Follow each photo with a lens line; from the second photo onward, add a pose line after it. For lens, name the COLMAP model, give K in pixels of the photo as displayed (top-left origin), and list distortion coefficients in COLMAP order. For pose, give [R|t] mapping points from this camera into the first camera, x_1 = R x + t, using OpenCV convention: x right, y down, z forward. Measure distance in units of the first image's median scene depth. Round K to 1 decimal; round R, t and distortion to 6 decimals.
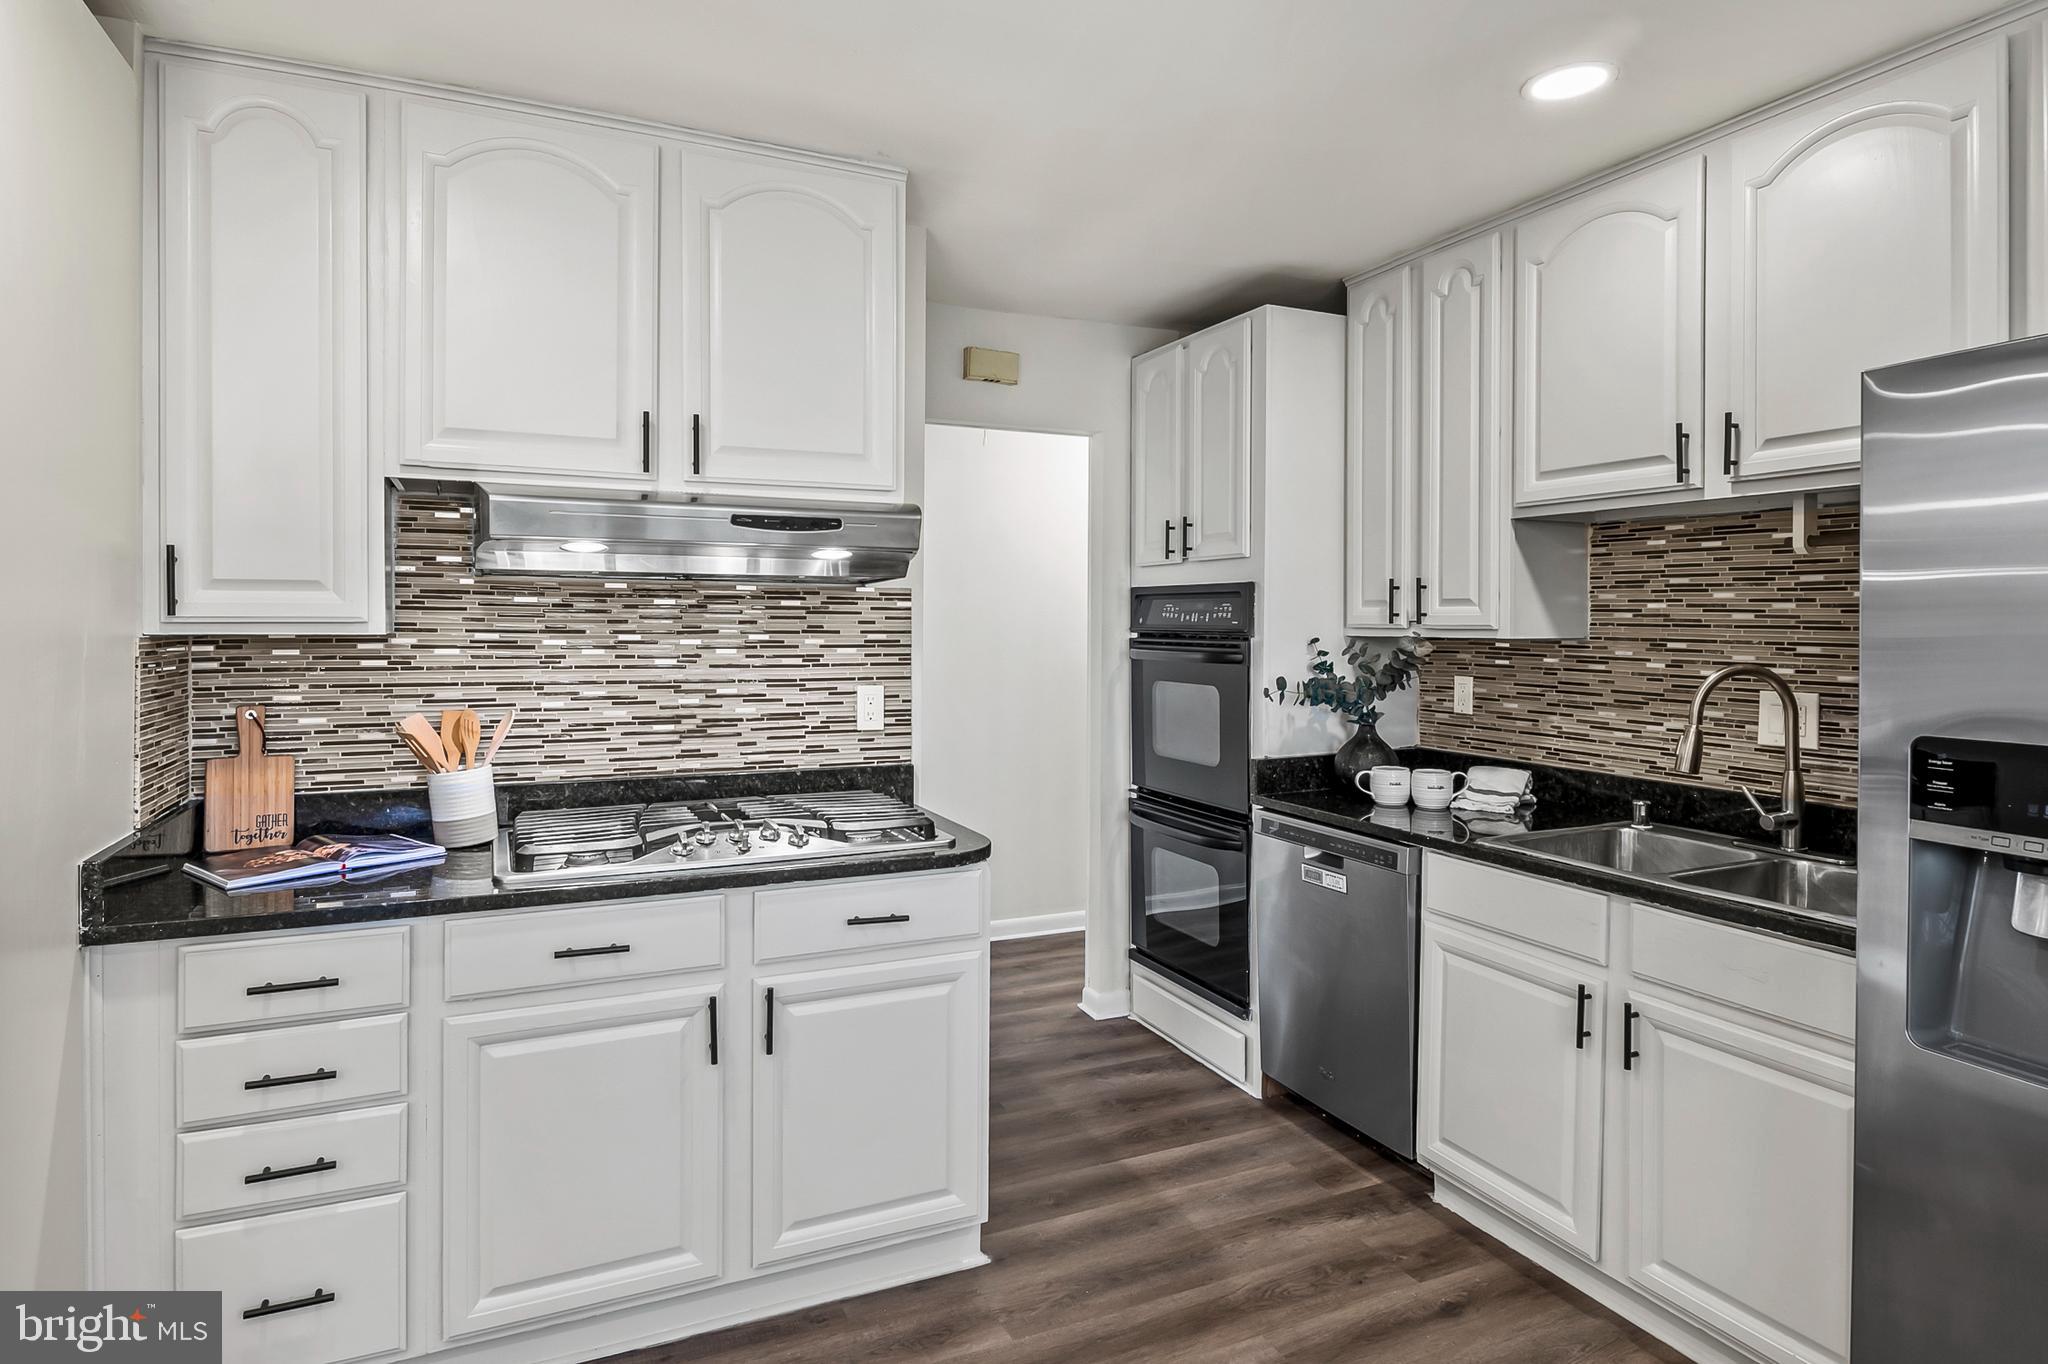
lens RADIAL K [[1117.1, 0, 1016.8], [0, 1117.1, 623.3], [0, 0, 1]] dist [0.000100, -0.004621]
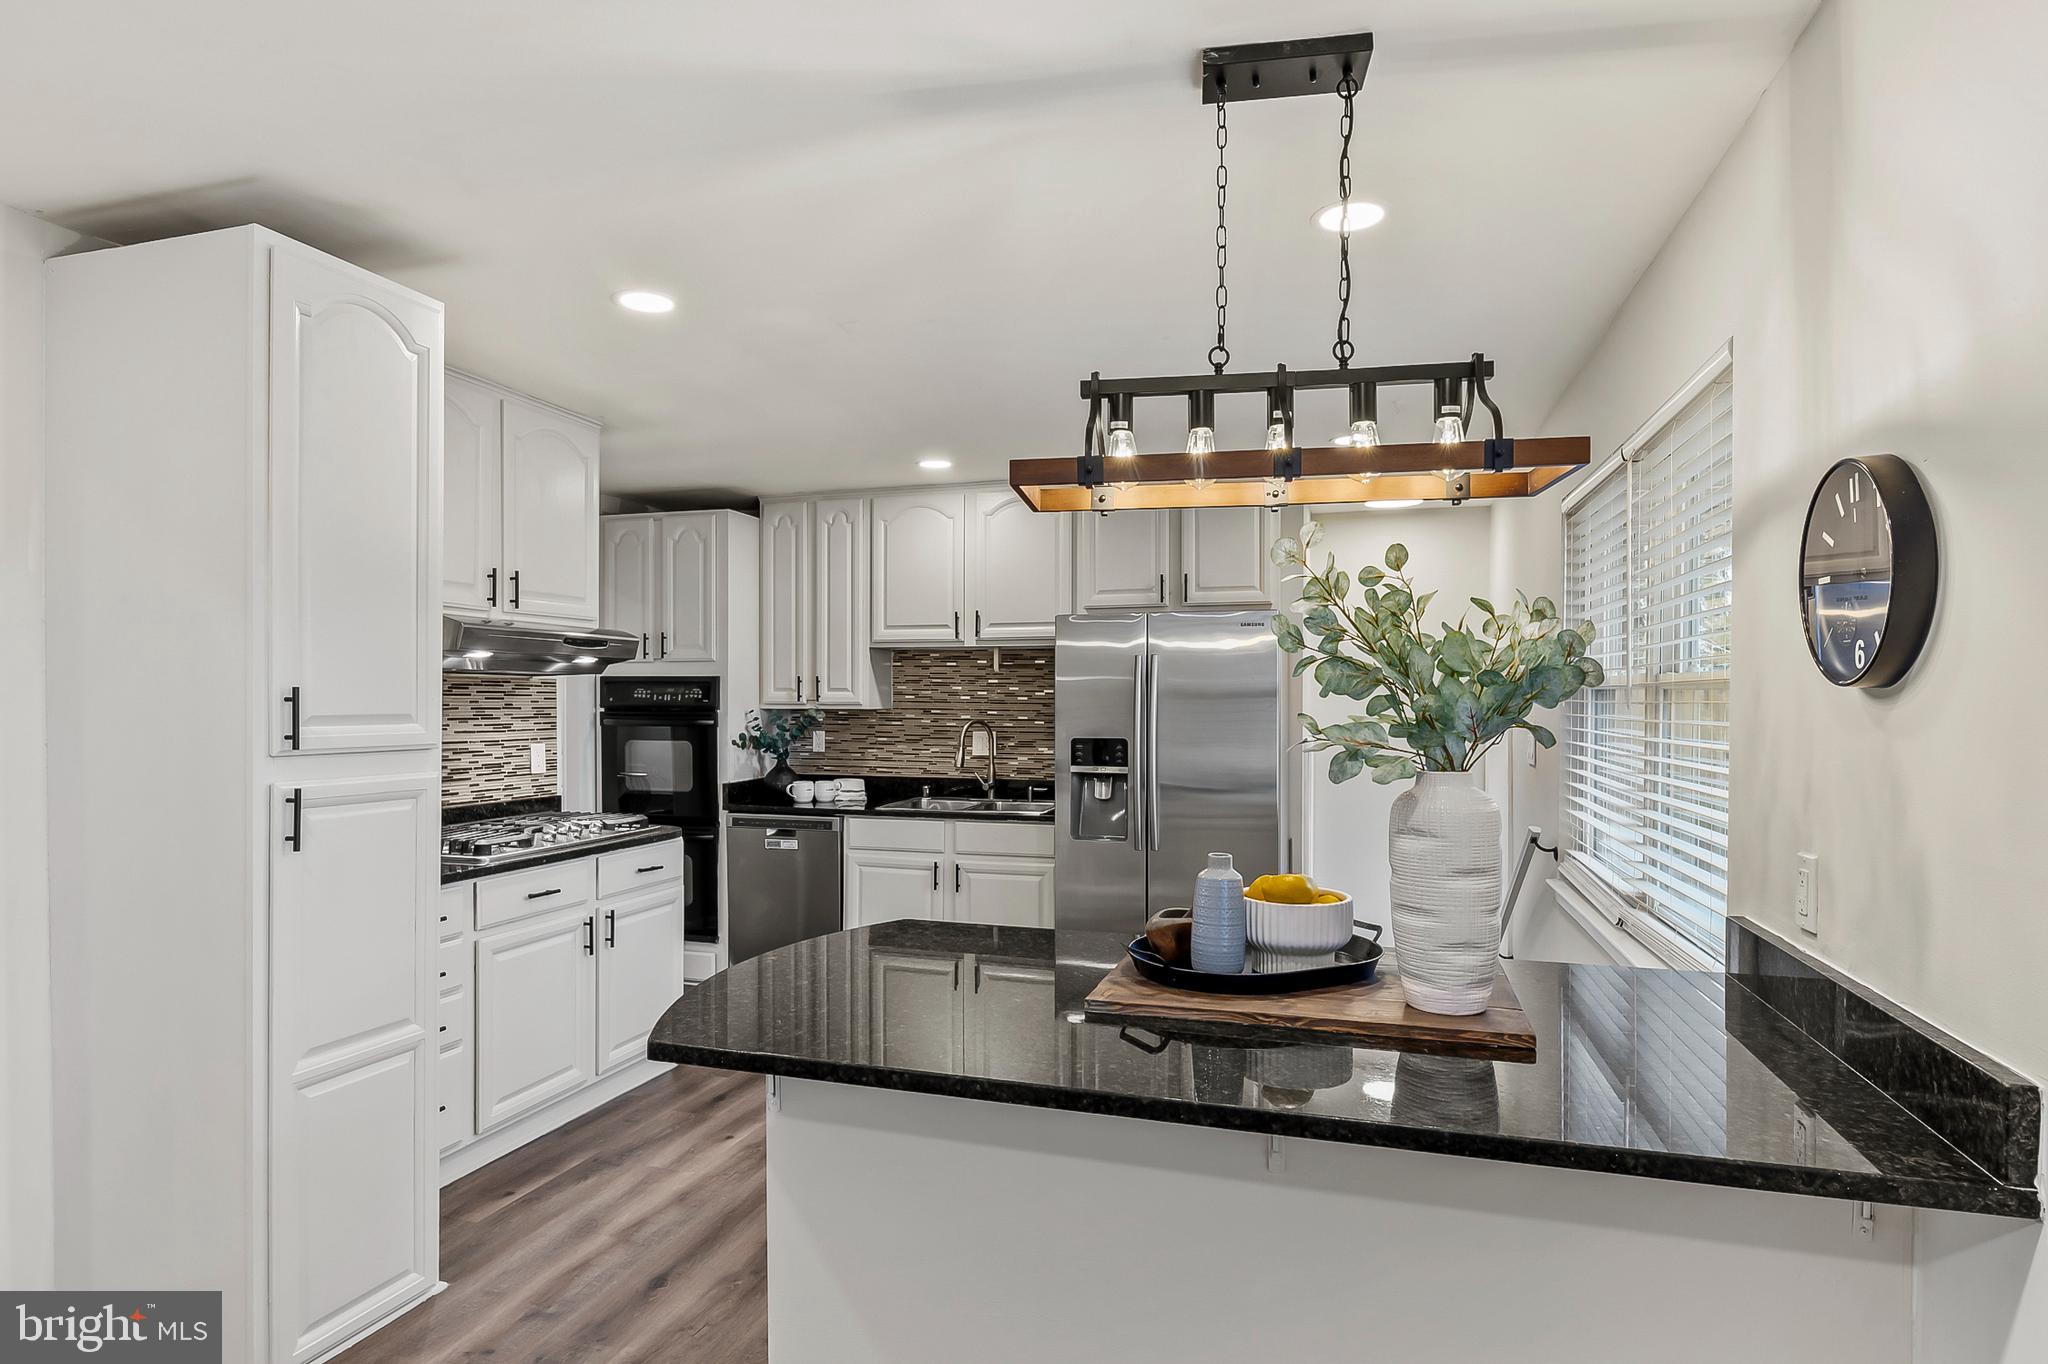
lens RADIAL K [[1117.1, 0, 1029.5], [0, 1117.1, 691.2], [0, 0, 1]] dist [0.000100, -0.004621]
pose [[0.659351, 0.004122, 0.751824, -0.835372], [0.000780, 0.999981, -0.006166, -0.005089], [-0.751835, 0.004652, 0.659335, -0.493523]]
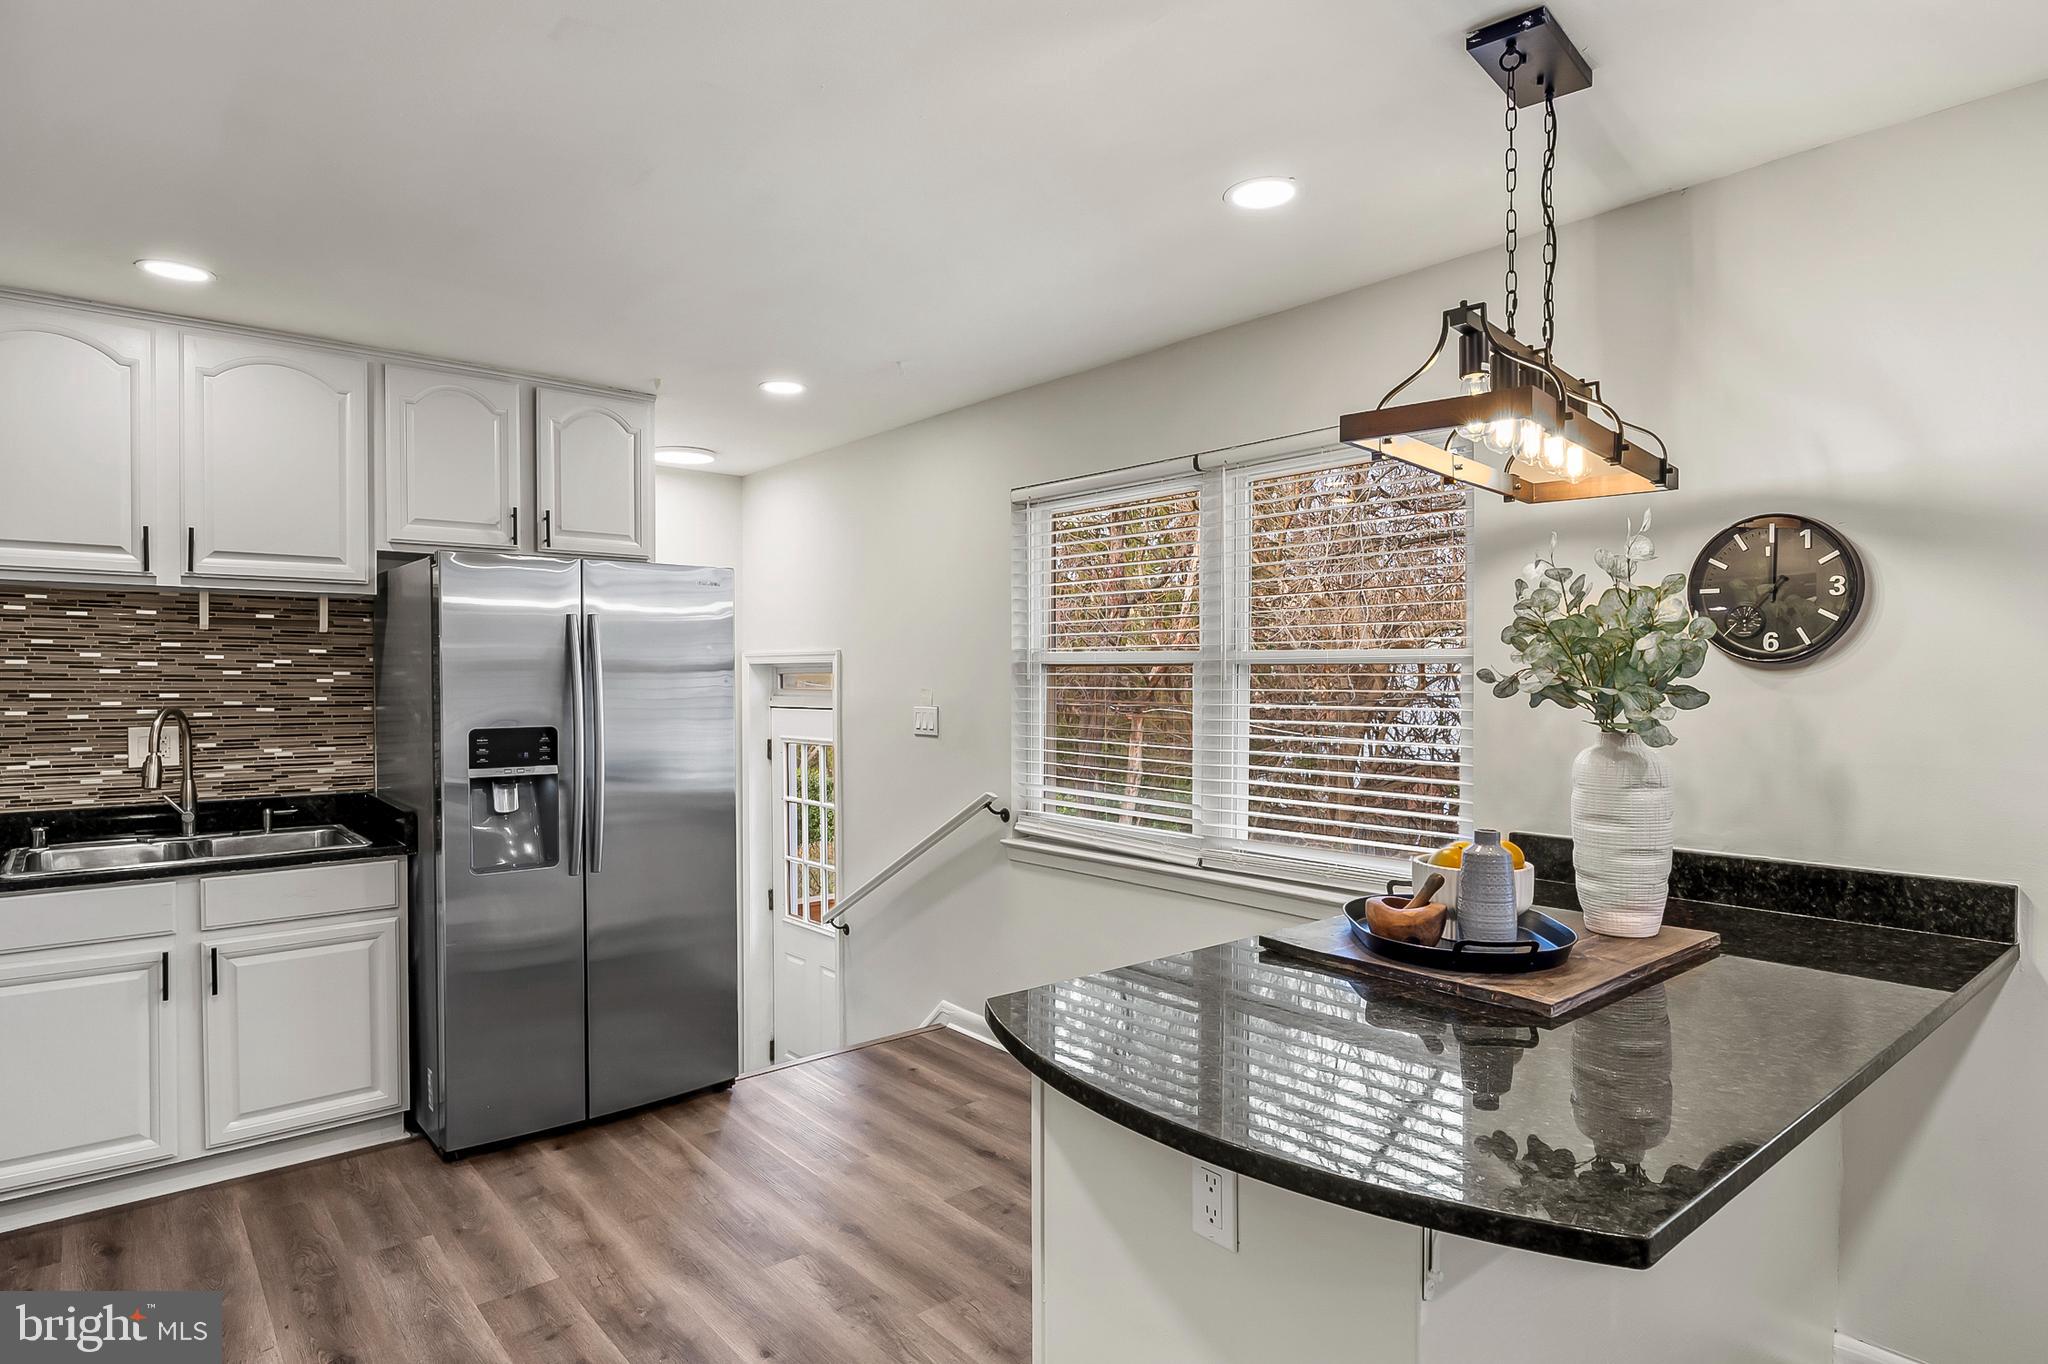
lens RADIAL K [[1117.1, 0, 1017.3], [0, 1117.1, 684.4], [0, 0, 1]] dist [0.000100, -0.004621]
pose [[-0.275210, -0.010859, 0.961323, -0.811410], [0.000412, 0.999935, 0.011413, -0.005119], [-0.961384, 0.003537, -0.275188, 0.311649]]
